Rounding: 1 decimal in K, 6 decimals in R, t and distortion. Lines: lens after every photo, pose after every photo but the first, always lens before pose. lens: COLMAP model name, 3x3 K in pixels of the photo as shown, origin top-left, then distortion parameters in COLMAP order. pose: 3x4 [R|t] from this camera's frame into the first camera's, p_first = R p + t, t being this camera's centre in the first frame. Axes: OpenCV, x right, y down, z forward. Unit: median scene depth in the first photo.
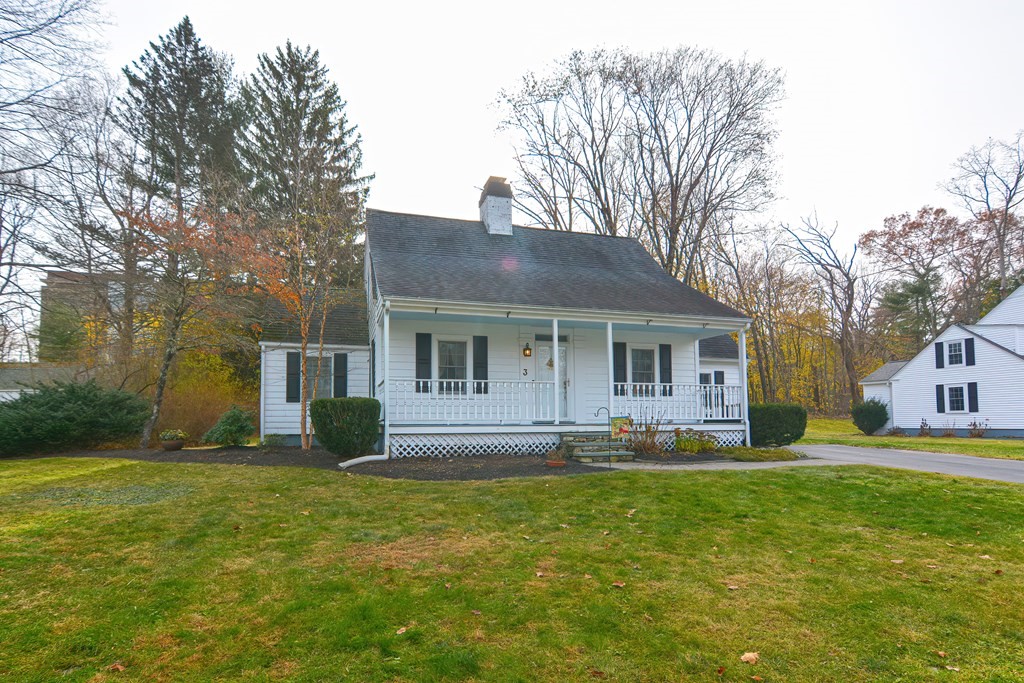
lens RADIAL K [[498.3, 0, 513.6], [0, 498.3, 340.8], [0, 0, 1]] dist [-0.017112, 0.006467]
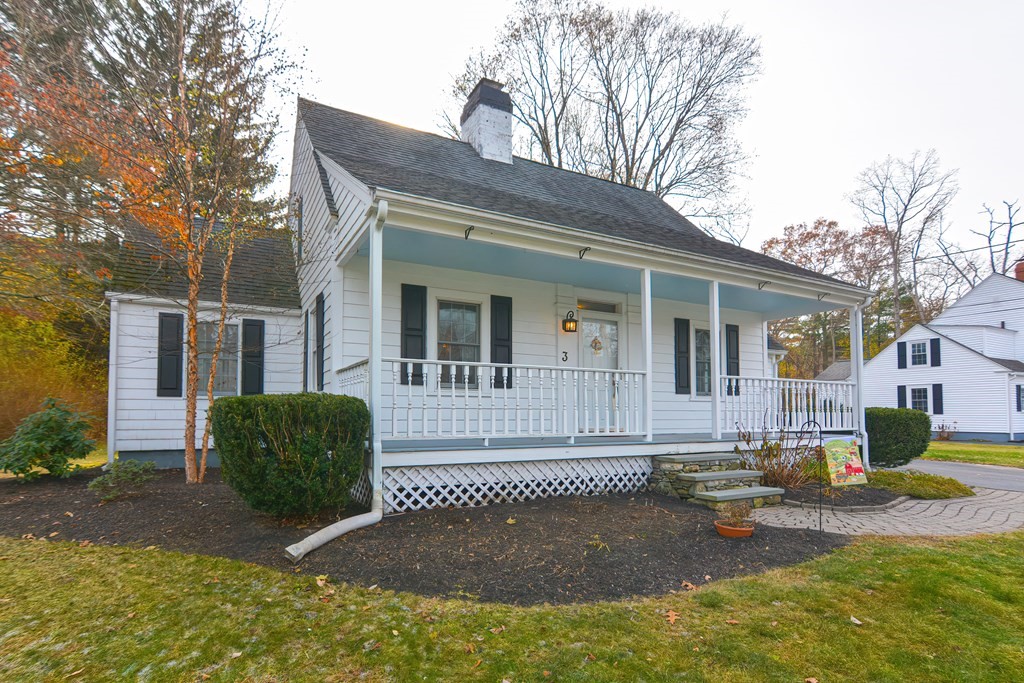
lens RADIAL K [[508.4, 0, 509.5], [0, 508.4, 353.3], [0, 0, 1]] dist [-0.006608, 0.001282]
pose [[0.984339, 0.029430, 0.173811, -0.154431], [-0.036690, 0.998577, 0.038701, 0.034292], [-0.172425, -0.044472, 0.984018, 0.343801]]
